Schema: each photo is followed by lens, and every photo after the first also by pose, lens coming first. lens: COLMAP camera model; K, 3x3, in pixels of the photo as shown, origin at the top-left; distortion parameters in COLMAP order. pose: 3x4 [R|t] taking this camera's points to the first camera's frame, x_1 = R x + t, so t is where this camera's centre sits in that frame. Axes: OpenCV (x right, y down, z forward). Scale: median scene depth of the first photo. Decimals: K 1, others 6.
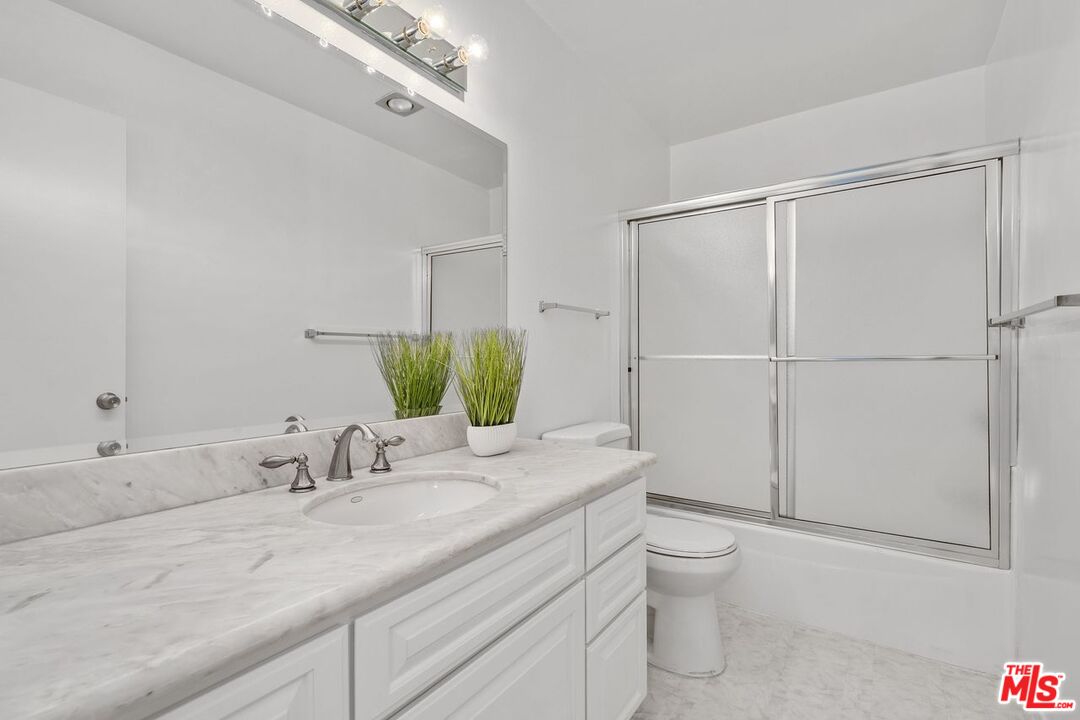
lens RADIAL K [[512.9, 0, 533.3], [0, 512.9, 363.5], [0, 0, 1]] dist [-0.003493, 0.000115]
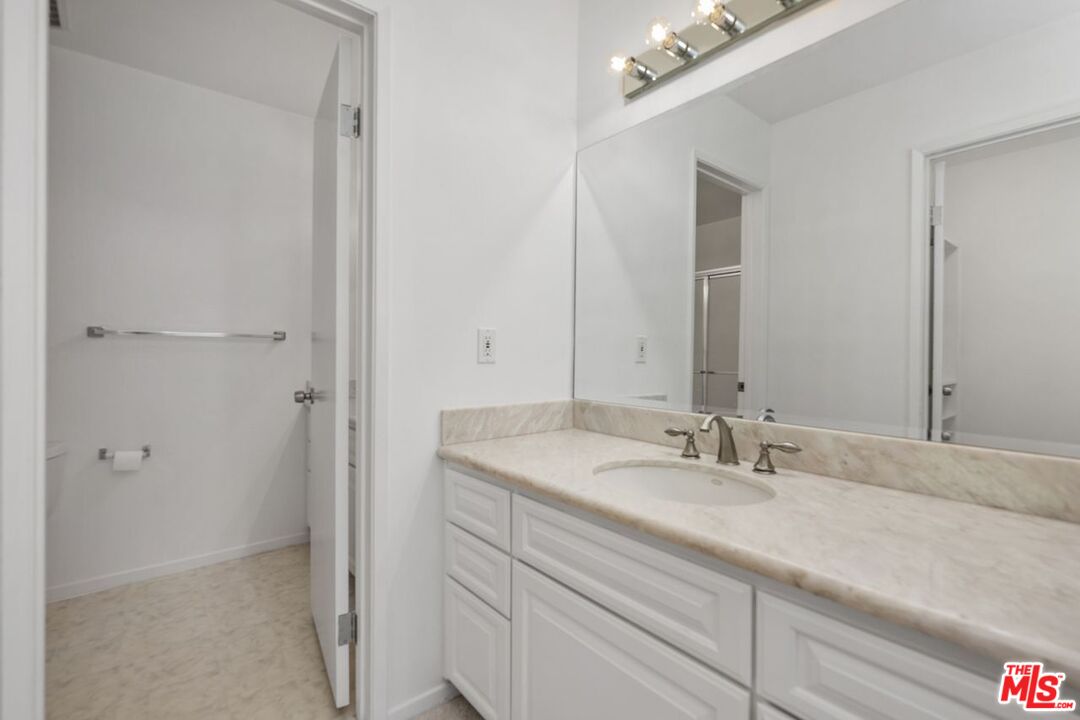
lens RADIAL K [[485.2, 0, 536.6], [0, 485.2, 351.6], [0, 0, 1]] dist [-0.001101, 0.000276]
pose [[-0.289296, -0.002545, -0.957236, 0.683279], [-0.008421, 0.999965, -0.000113, -0.006272], [0.957203, 0.008028, -0.289307, 0.882148]]
